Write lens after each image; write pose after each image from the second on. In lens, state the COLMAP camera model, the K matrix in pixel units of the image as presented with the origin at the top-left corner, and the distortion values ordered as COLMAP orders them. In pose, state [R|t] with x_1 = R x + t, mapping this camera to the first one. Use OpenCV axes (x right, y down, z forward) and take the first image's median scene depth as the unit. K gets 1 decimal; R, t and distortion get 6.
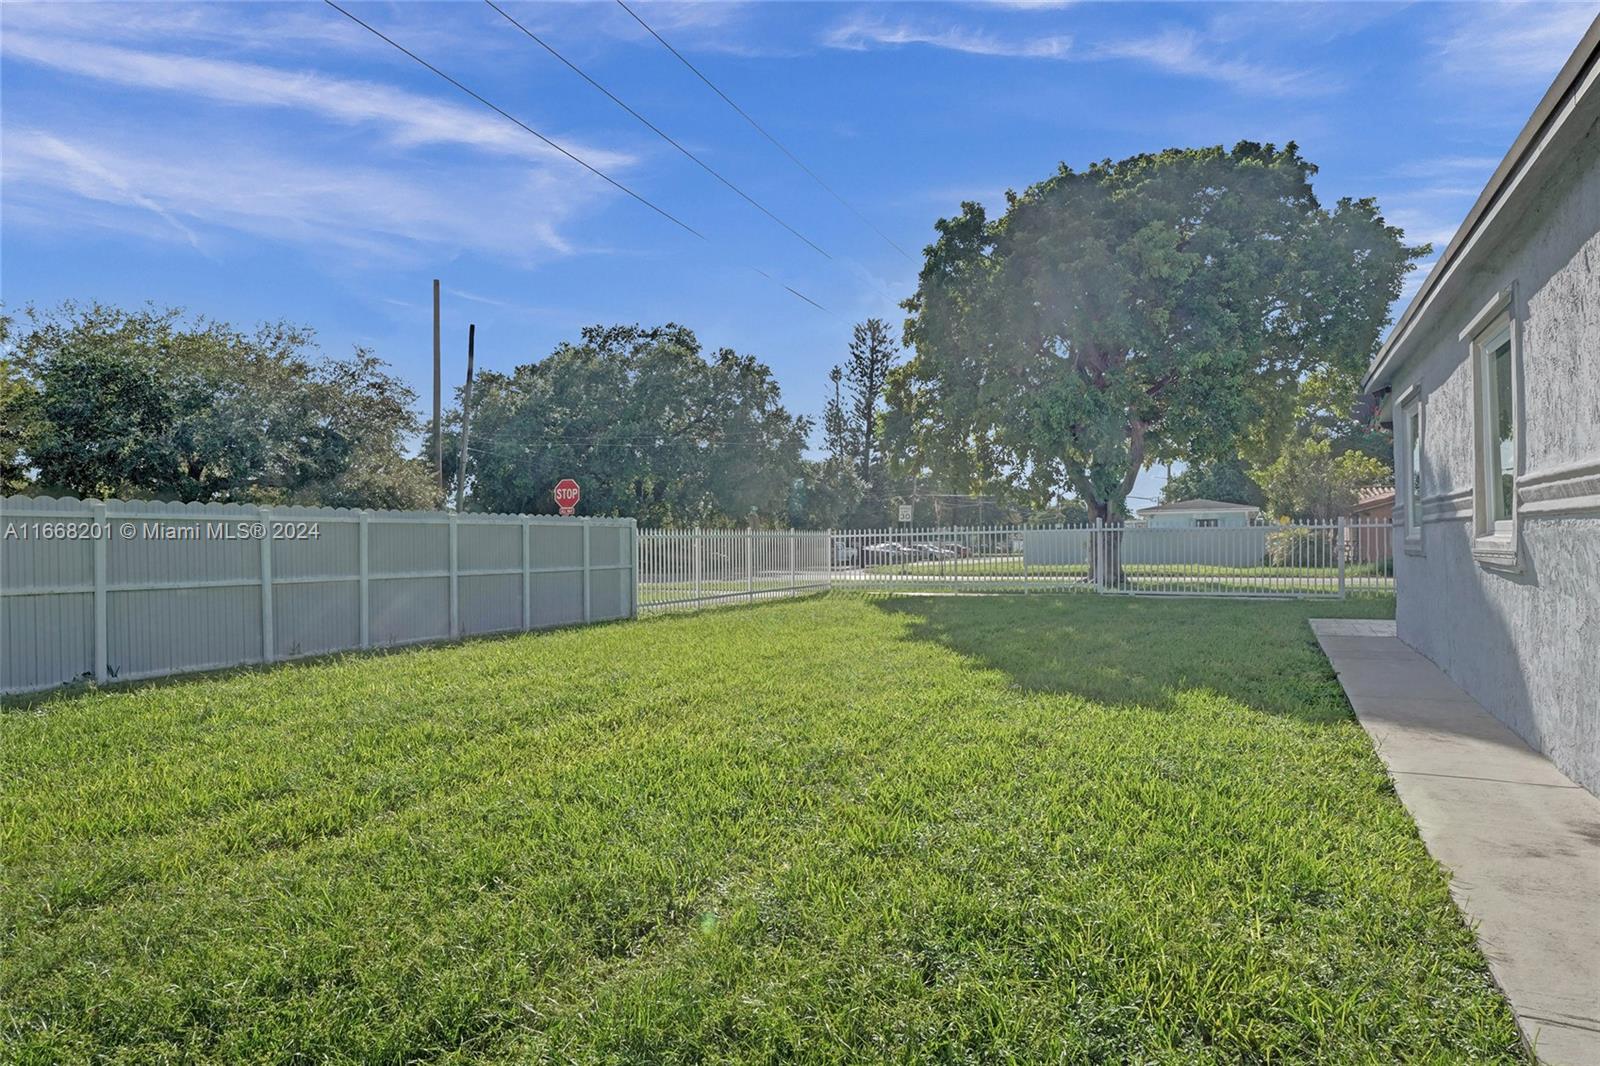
lens RADIAL K [[777.1, 0, 806.7], [0, 777.1, 534.9], [0, 0, 1]] dist [0.006110, 0.000092]
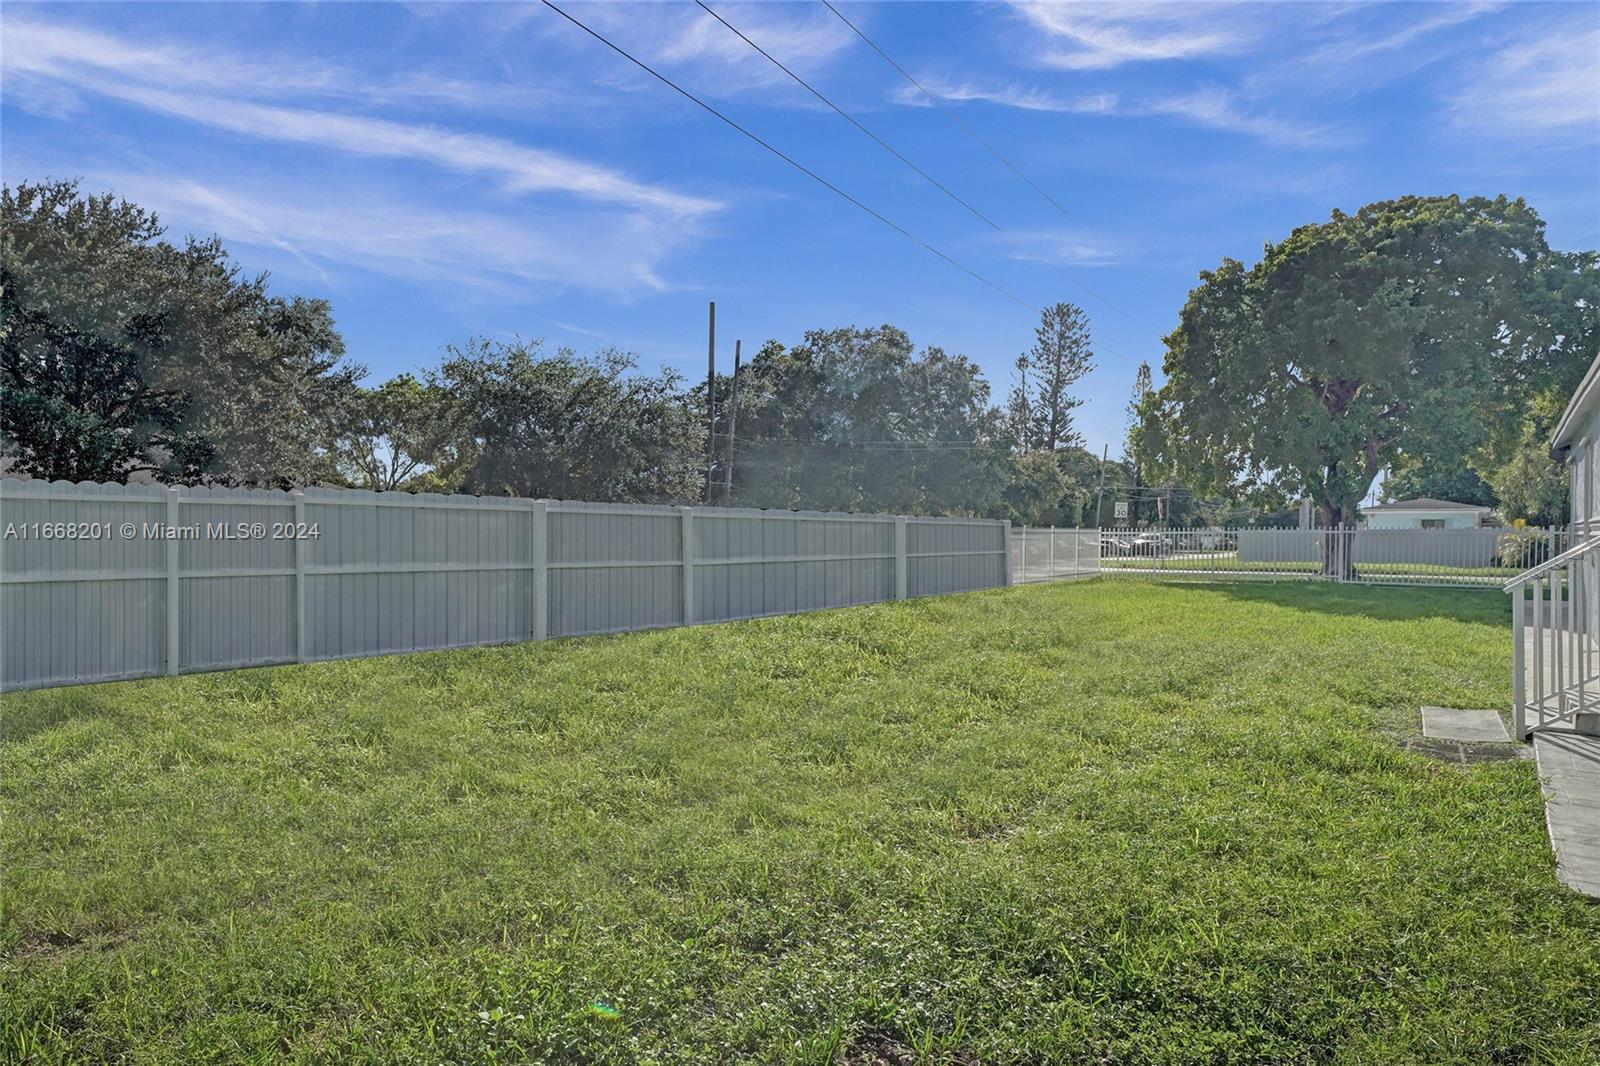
lens RADIAL K [[980.2, 0, 789.5], [0, 980.2, 536.3], [0, 0, 1]] dist [0.016100, 0.003947]
pose [[0.994938, 0.013090, -0.099635, -0.167672], [-0.011910, 0.999852, 0.012431, -0.004908], [0.099783, -0.011181, 0.994946, -0.317172]]
